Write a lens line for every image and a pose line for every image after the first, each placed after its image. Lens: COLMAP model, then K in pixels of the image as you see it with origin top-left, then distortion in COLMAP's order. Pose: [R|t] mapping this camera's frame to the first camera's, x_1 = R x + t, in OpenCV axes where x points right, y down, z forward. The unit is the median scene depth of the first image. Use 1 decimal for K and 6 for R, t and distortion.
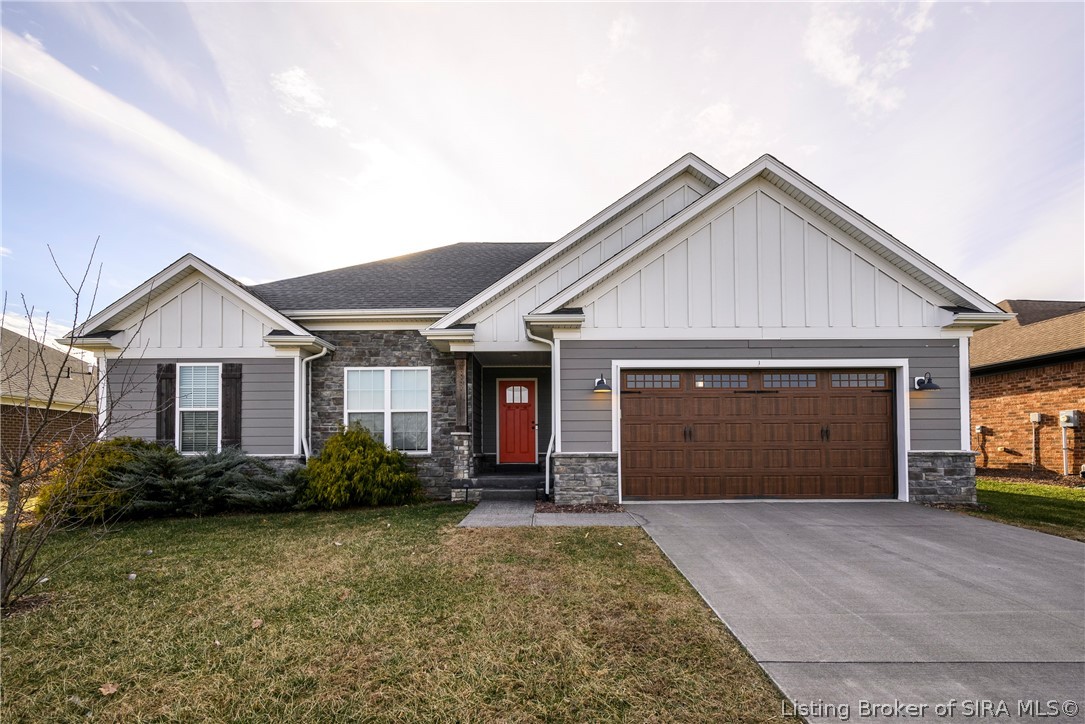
lens RADIAL K [[490.0, 0, 539.7], [0, 490.0, 442.8], [0, 0, 1]] dist [-0.002849, 0.000070]
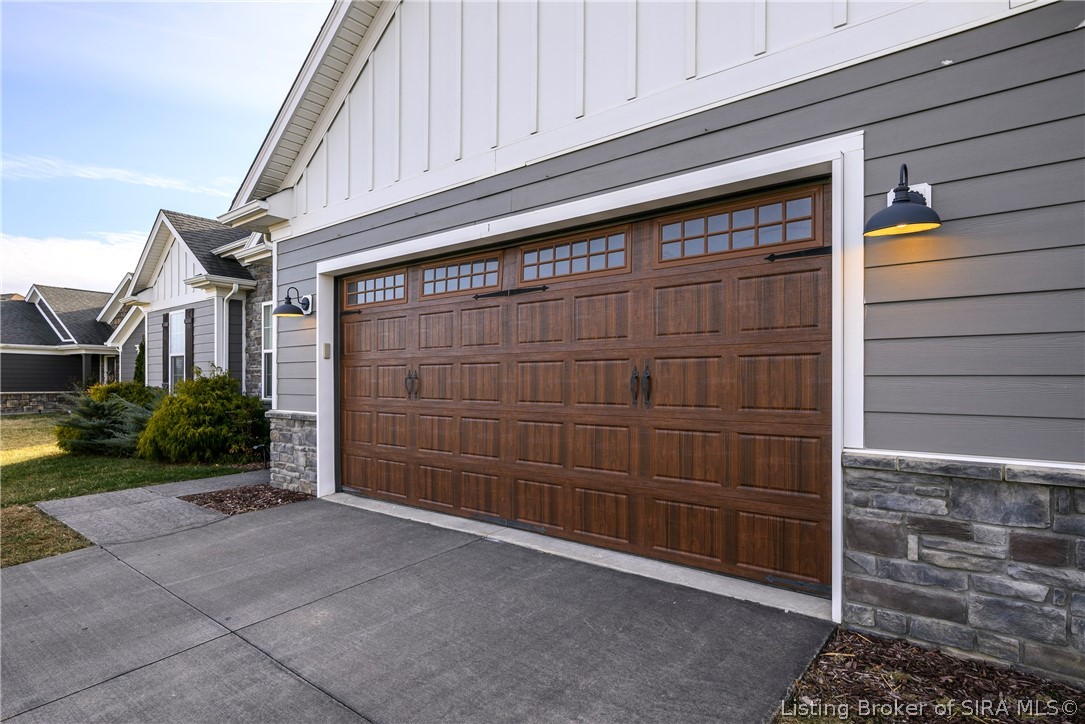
lens RADIAL K [[578.5, 0, 537.8], [0, 578.5, 381.0], [0, 0, 1]] dist [0.001831, -0.000096]
pose [[0.772840, 0.006053, -0.634572, 0.768468], [0.006026, 0.999839, 0.016876, -0.029022], [0.634572, -0.016866, 0.772679, 0.571549]]
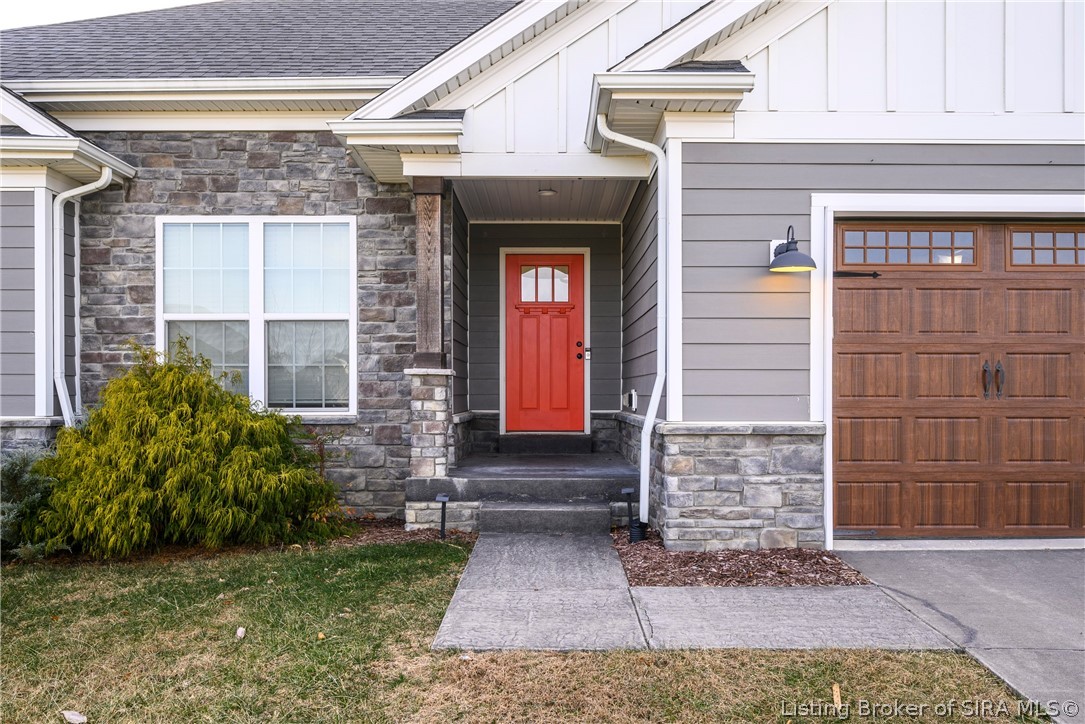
lens RADIAL K [[807.2, 0, 550.2], [0, 807.2, 391.9], [0, 0, 1]] dist [0.000469, -0.007716]
pose [[0.999806, 0.004302, 0.019236, -0.072266], [-0.004725, 0.999747, 0.022010, -0.017831], [-0.019137, -0.022096, 0.999573, 0.315951]]
